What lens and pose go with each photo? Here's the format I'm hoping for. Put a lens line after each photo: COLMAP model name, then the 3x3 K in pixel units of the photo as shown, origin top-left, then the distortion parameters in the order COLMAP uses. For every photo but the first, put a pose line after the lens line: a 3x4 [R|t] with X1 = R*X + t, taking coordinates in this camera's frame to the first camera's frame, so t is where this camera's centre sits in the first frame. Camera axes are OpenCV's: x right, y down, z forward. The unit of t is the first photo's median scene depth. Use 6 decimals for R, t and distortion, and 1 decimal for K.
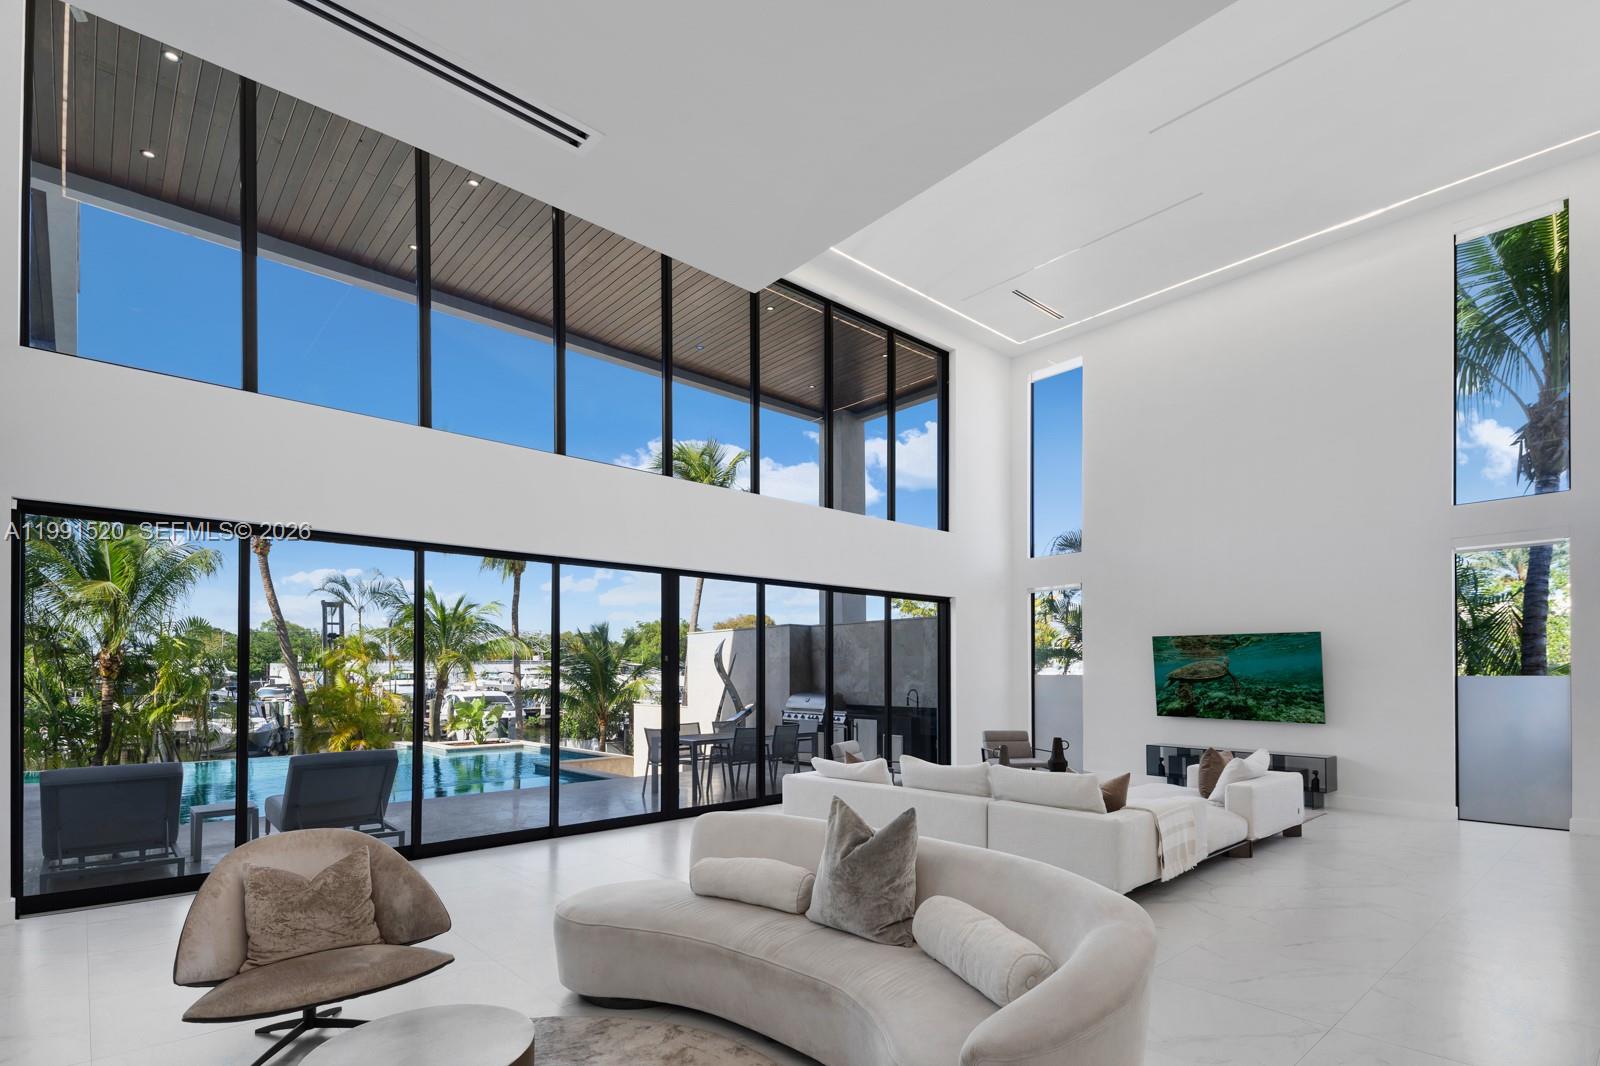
lens RADIAL K [[769.3, 0, 795.8], [0, 769.3, 628.5], [0, 0, 1]] dist [0.016861, -0.000117]
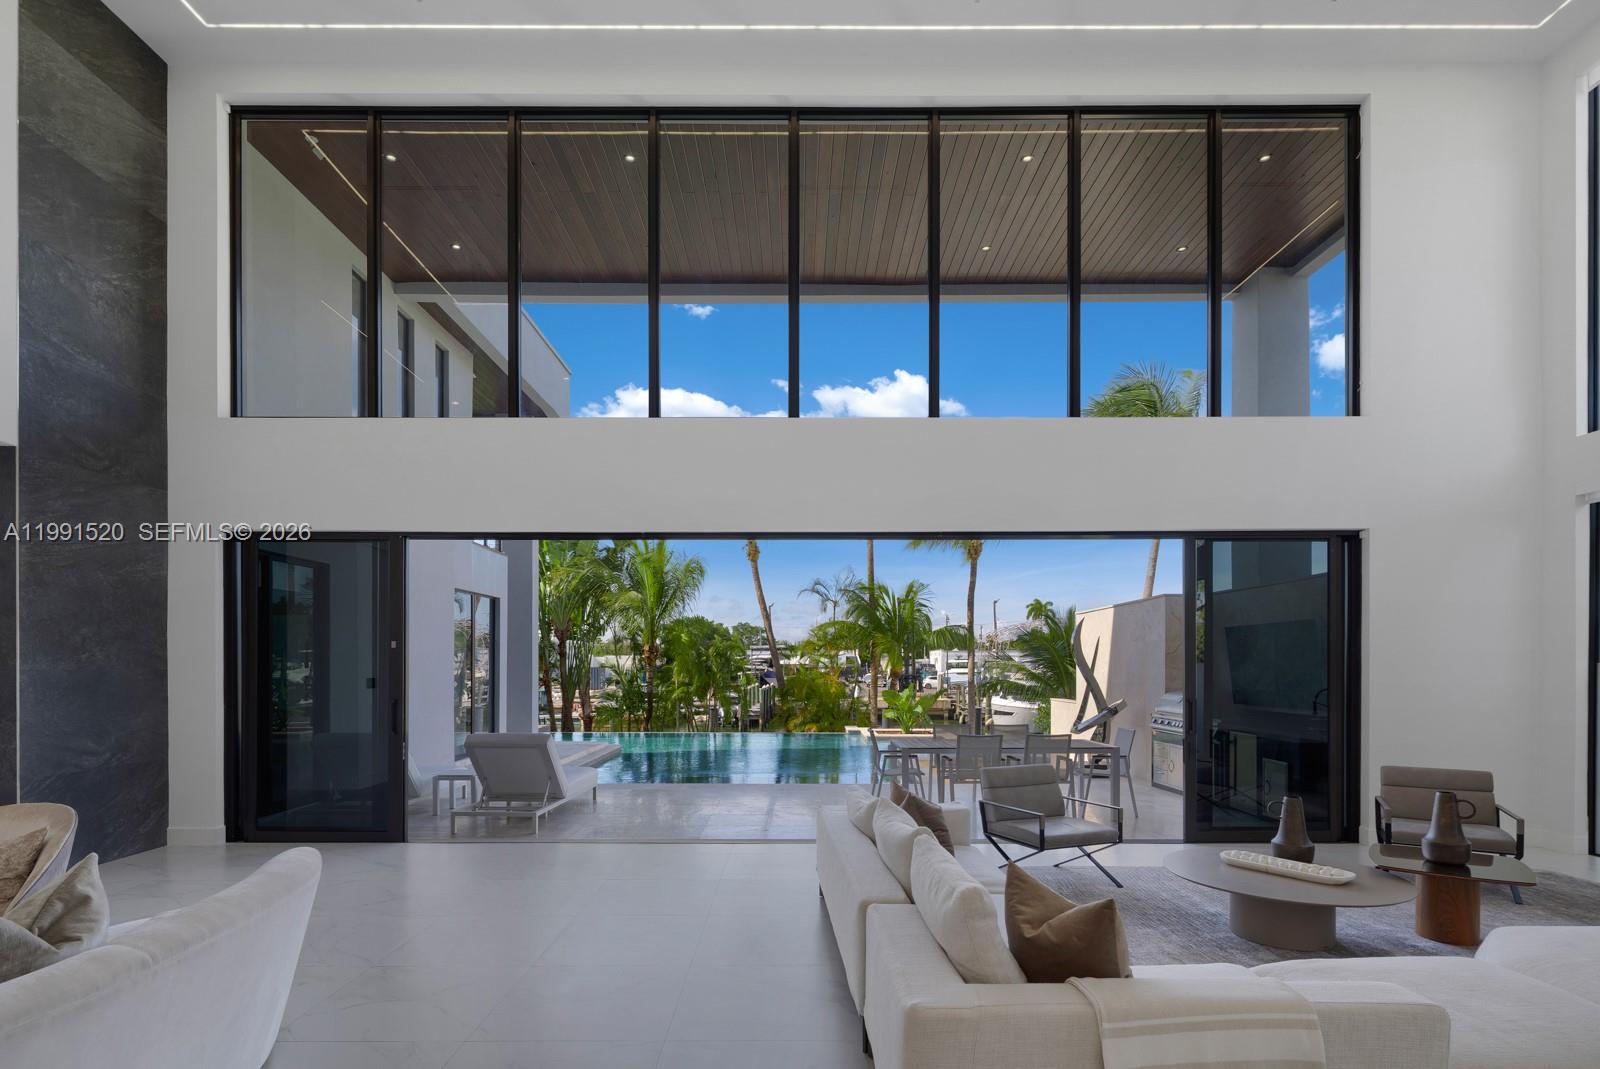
lens RADIAL K [[801.1, 0, 799.2], [0, 801.1, 626.1], [0, 0, 1]] dist [0.033283, -0.000020]
pose [[0.748660, -0.031017, -0.662228, 0.239723], [0.040044, 0.999197, -0.001530, 0.013317], [0.661743, -0.025373, 0.749301, 0.213997]]
